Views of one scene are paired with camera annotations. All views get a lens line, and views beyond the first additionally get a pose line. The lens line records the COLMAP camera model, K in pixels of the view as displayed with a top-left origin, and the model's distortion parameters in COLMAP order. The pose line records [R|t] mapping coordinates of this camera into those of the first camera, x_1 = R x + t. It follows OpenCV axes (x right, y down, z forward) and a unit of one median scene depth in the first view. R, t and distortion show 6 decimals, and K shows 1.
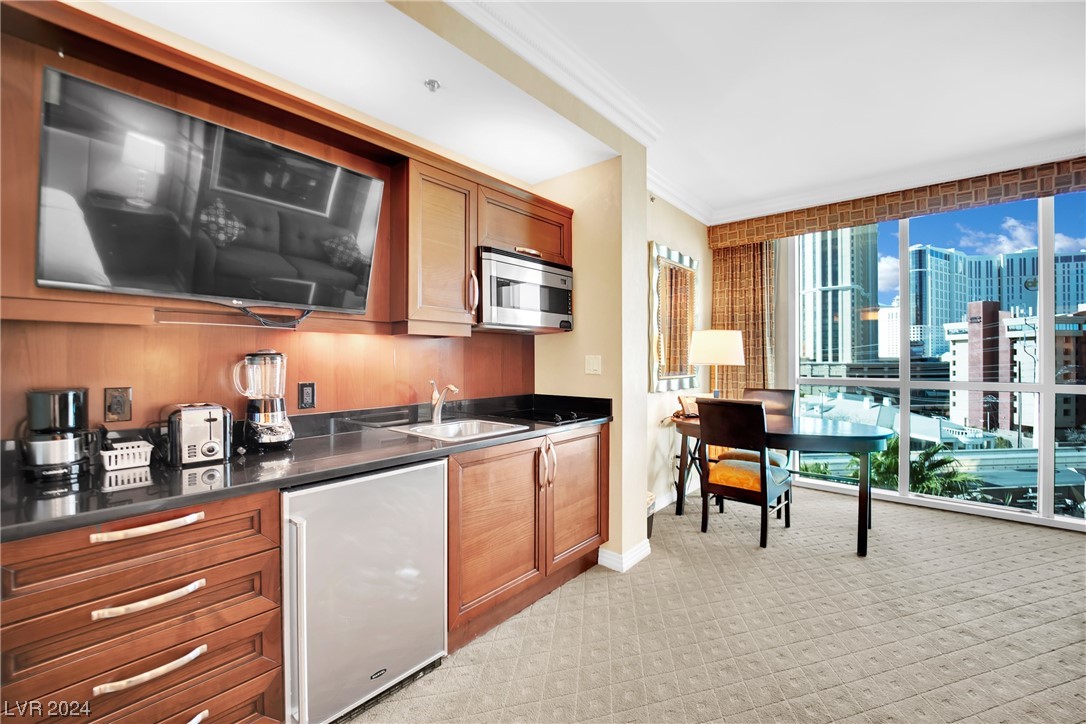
lens RADIAL K [[447.0, 0, 544.9], [0, 447.0, 357.6], [0, 0, 1]] dist [-0.020763, 0.000410]
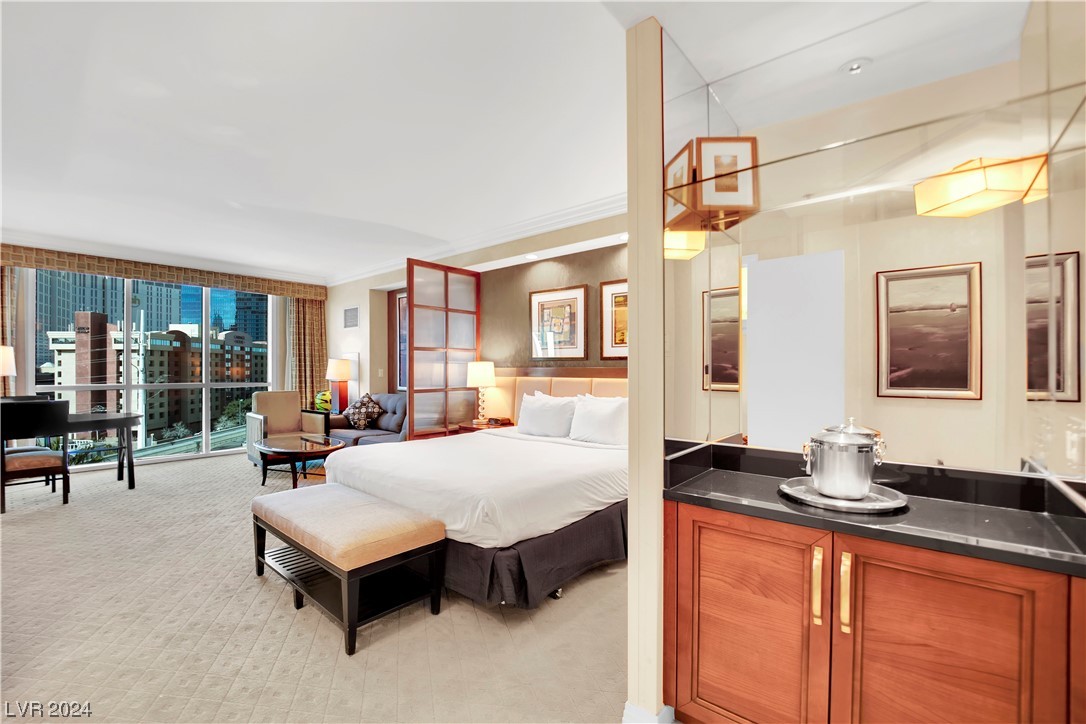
lens RADIAL K [[456.4, 0, 541.7], [0, 456.4, 367.4], [0, 0, 1]] dist [-0.021413, -0.000998]
pose [[-0.012964, 0.003222, 0.999911, -0.849083], [-0.000708, 0.999995, -0.003231, -0.002781], [-0.999916, -0.000750, -0.012962, -0.446369]]
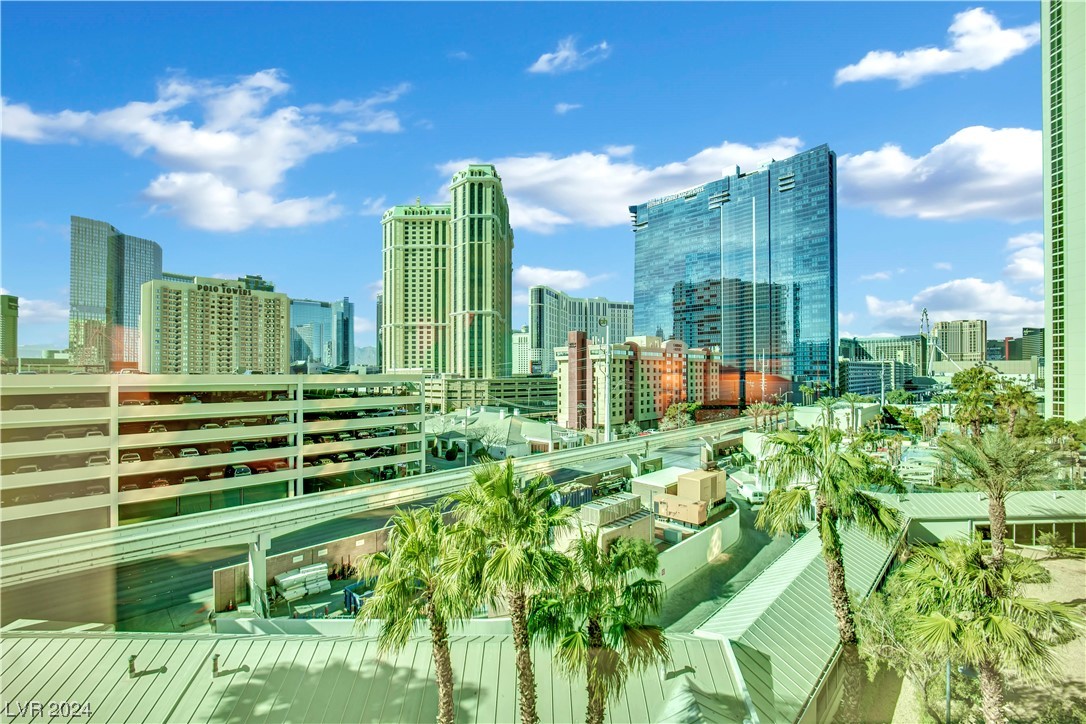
lens RADIAL K [[456.4, 0, 541.7], [0, 456.4, 367.4], [0, 0, 1]] dist [-0.021413, -0.000998]
pose [[0.759111, 0.009301, 0.650895, 1.043960], [0.000569, 0.999888, -0.014952, -0.003404], [-0.650961, 0.011720, 0.759021, 1.057811]]
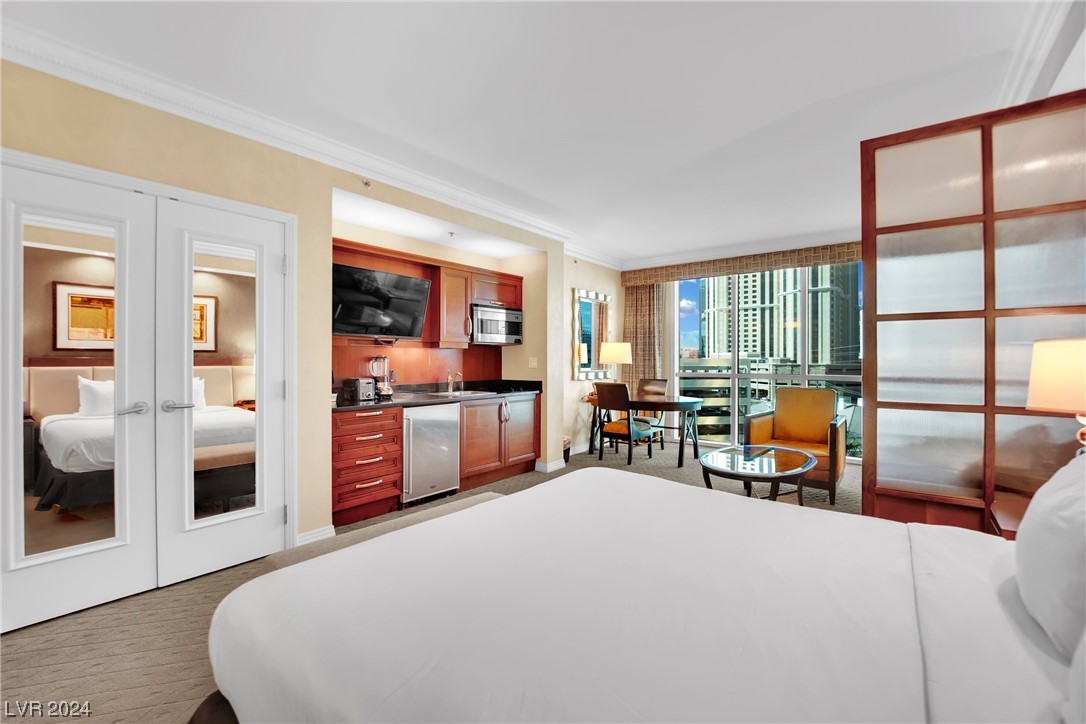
lens RADIAL K [[461.3, 0, 543.0], [0, 461.3, 362.0], [0, 0, 1]] dist [-0.019508, 0.000088]
pose [[0.999360, 0.002000, 0.035712, 0.069734], [-0.002300, 0.999962, 0.008373, -0.003052], [-0.035694, -0.008449, 0.999327, -0.768781]]
